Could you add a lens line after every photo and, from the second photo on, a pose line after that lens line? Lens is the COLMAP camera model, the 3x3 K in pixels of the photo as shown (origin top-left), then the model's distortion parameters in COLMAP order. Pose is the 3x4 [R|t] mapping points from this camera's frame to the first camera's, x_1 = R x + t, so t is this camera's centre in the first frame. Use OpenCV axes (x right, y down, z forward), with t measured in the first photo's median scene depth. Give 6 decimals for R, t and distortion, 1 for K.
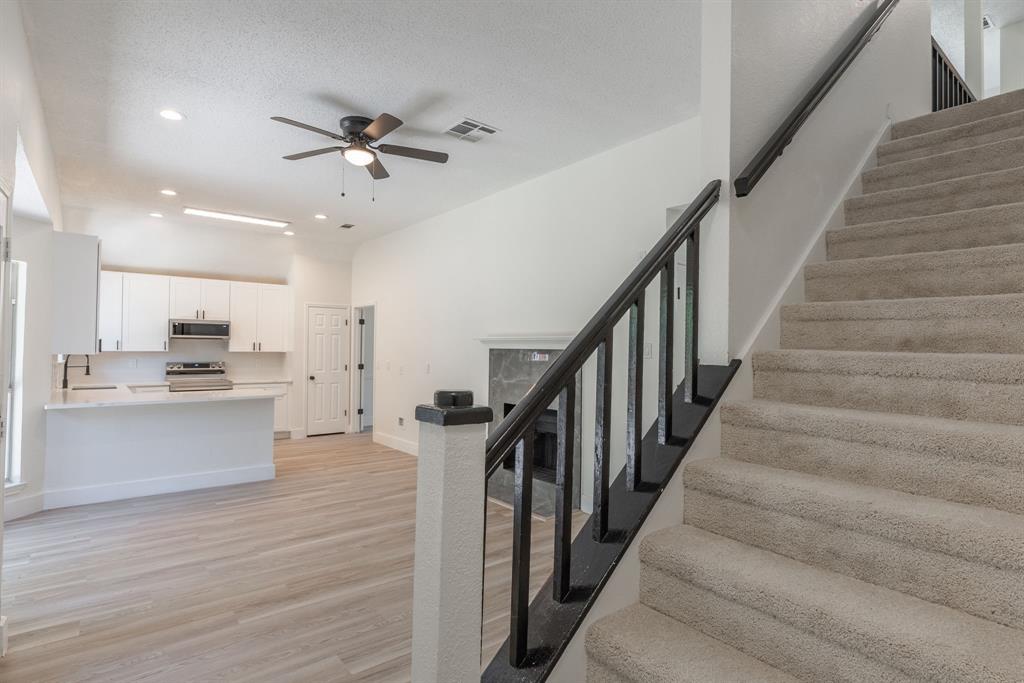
lens RADIAL K [[527.8, 0, 511.9], [0, 527.8, 341.8], [0, 0, 1]] dist [-0.009898, -0.000525]
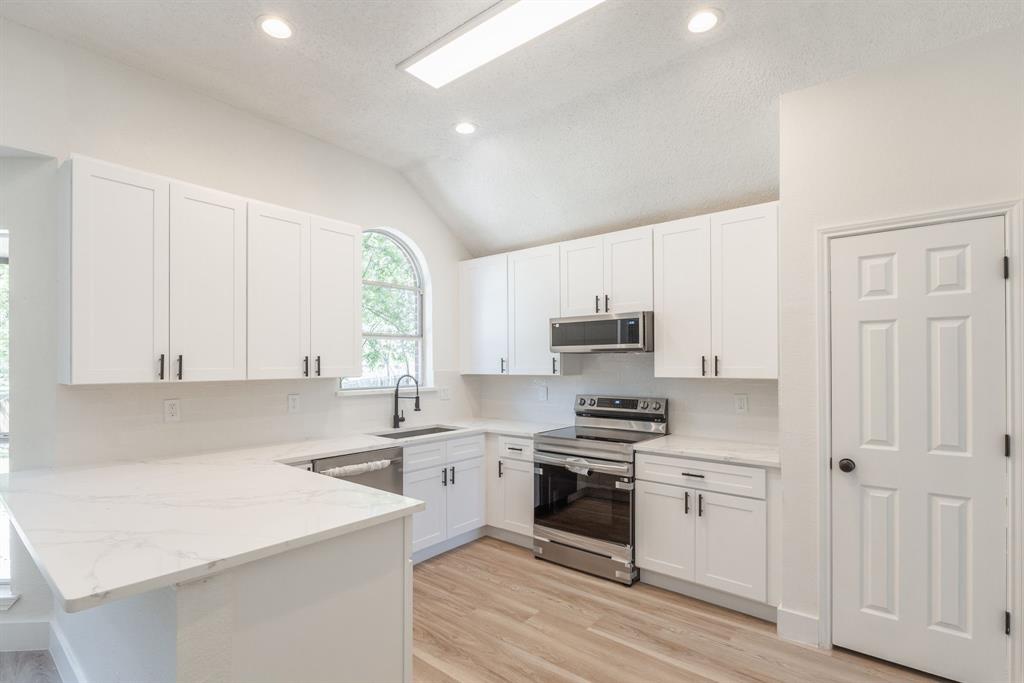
lens RADIAL K [[481.1, 0, 513.2], [0, 481.1, 364.7], [0, 0, 1]] dist [-0.005485, 0.000809]
pose [[0.206522, -0.013054, -0.978355, -0.151313], [0.015078, 0.999835, -0.010157, 0.010187], [0.978326, -0.012654, 0.206685, 0.796444]]
